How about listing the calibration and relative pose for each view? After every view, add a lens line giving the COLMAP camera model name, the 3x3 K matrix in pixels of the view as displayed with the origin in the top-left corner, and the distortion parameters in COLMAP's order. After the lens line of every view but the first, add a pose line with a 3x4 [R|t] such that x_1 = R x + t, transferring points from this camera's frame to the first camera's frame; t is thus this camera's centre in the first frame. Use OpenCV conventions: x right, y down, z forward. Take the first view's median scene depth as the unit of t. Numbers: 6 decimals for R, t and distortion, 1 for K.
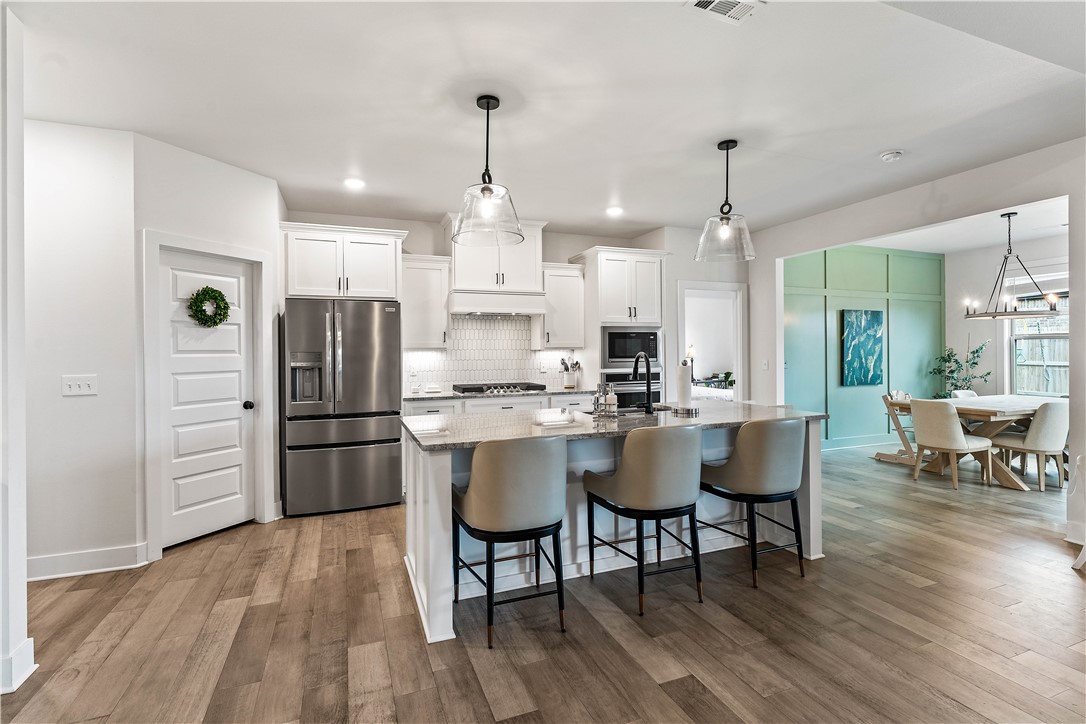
lens RADIAL K [[500.7, 0, 531.0], [0, 500.7, 354.0], [0, 0, 1]] dist [-0.003442, -0.000309]
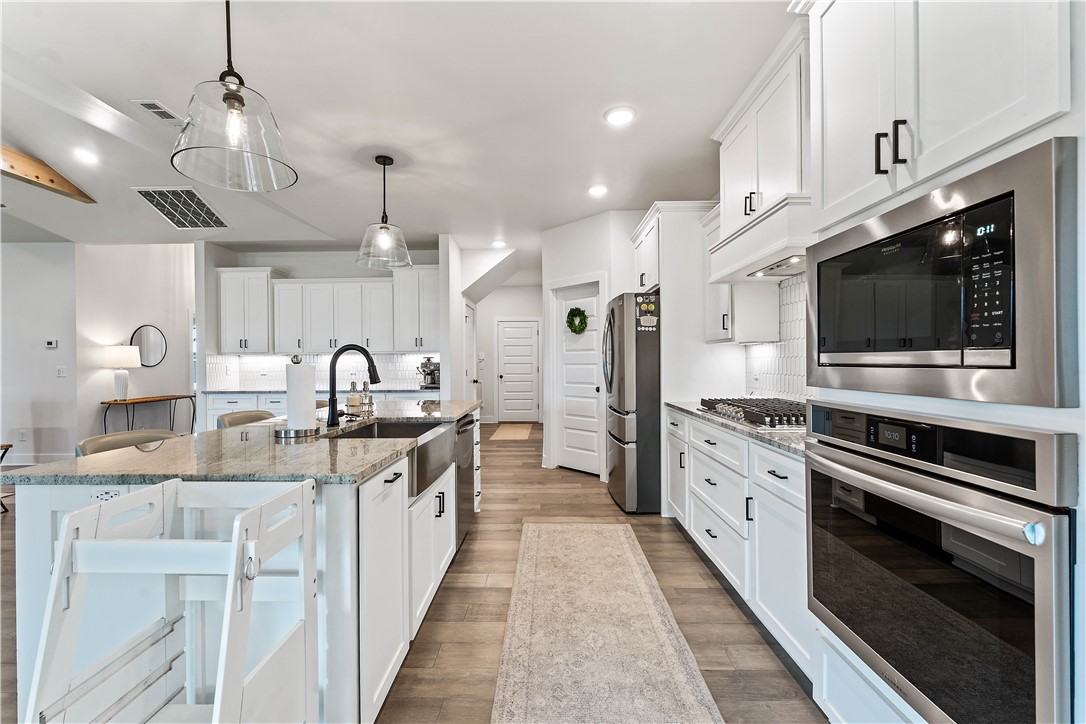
lens RADIAL K [[461.1, 0, 534.2], [0, 461.1, 363.7], [0, 0, 1]] dist [-0.000885, -0.000082]
pose [[-0.380467, 0.014828, -0.924676, 0.650432], [0.004906, 0.999890, 0.014015, 0.015363], [0.924782, 0.000796, -0.380498, 1.316809]]
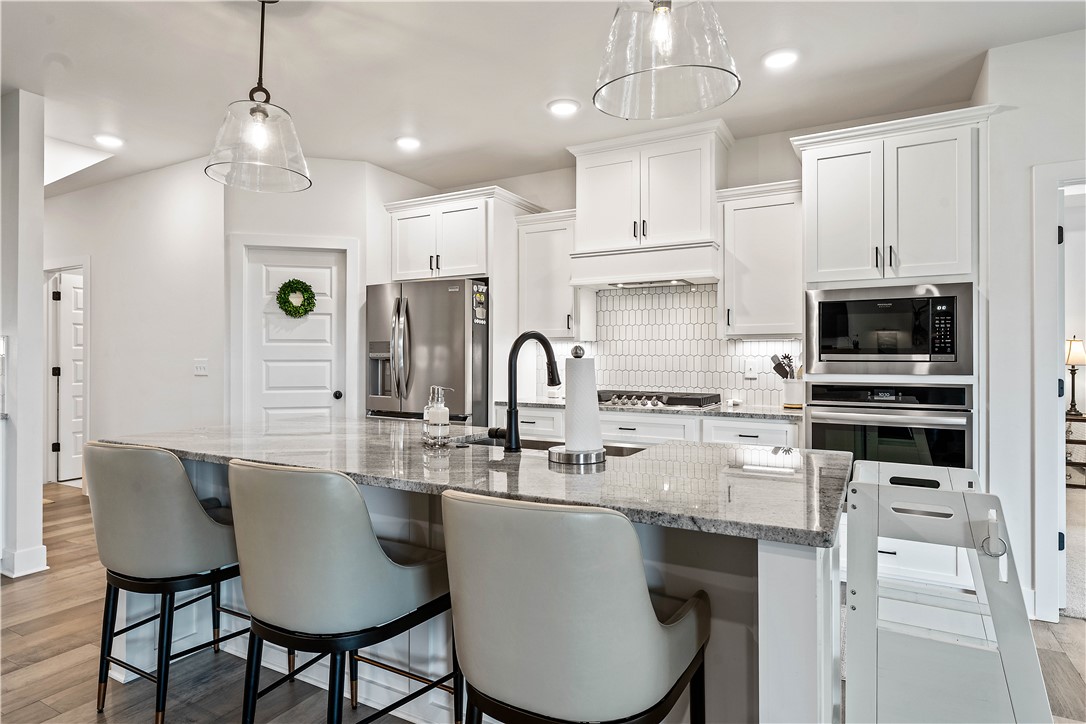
lens RADIAL K [[606.1, 0, 534.8], [0, 606.1, 356.4], [0, 0, 1]] dist [-0.004889, 0.000343]
pose [[0.637553, 0.008237, -0.770362, 0.614228], [-0.011132, 0.999937, 0.001479, 0.019631], [0.770326, 0.007632, 0.637605, 0.537553]]
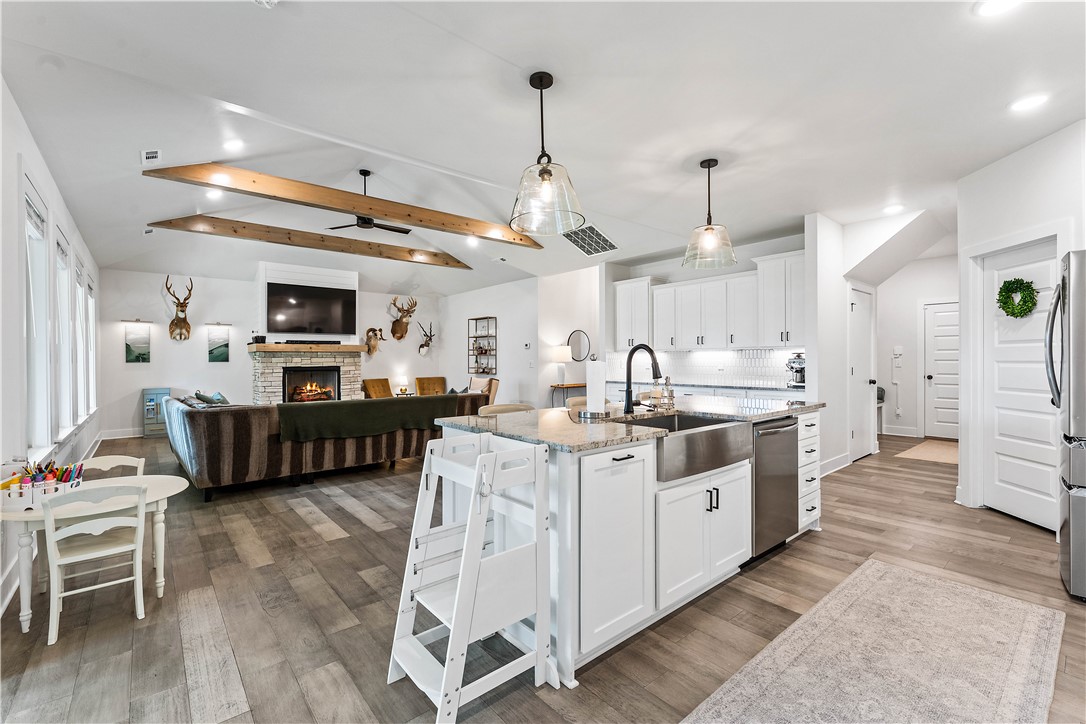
lens RADIAL K [[461.1, 0, 529.9], [0, 461.1, 360.1], [0, 0, 1]] dist [-0.000885, -0.000082]
pose [[-0.946569, 0.013165, -0.322232, 0.570659], [0.010603, 0.999897, 0.009704, 0.013286], [0.322327, 0.005769, -0.946611, 1.469174]]
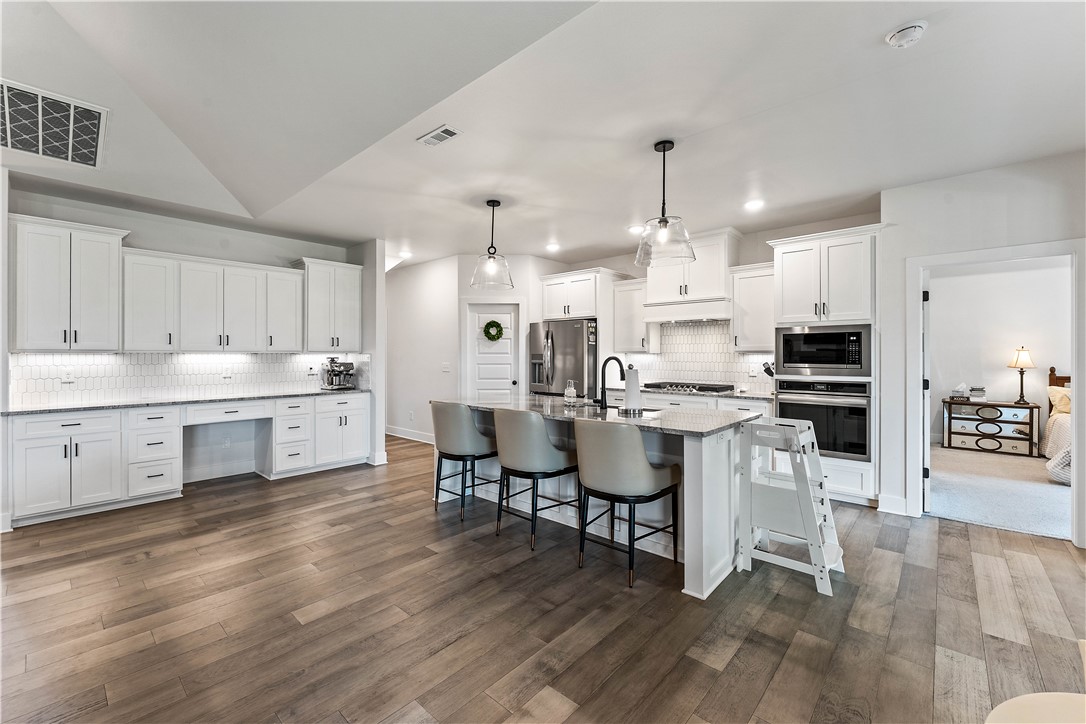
lens RADIAL K [[449.6, 0, 532.3], [0, 449.6, 356.6], [0, 0, 1]] dist [-0.003558, 0.000579]
pose [[0.444834, 0.011792, -0.895535, 0.938235], [-0.009248, 0.999920, 0.008573, -0.007805], [0.895565, 0.004468, 0.444908, 0.330274]]
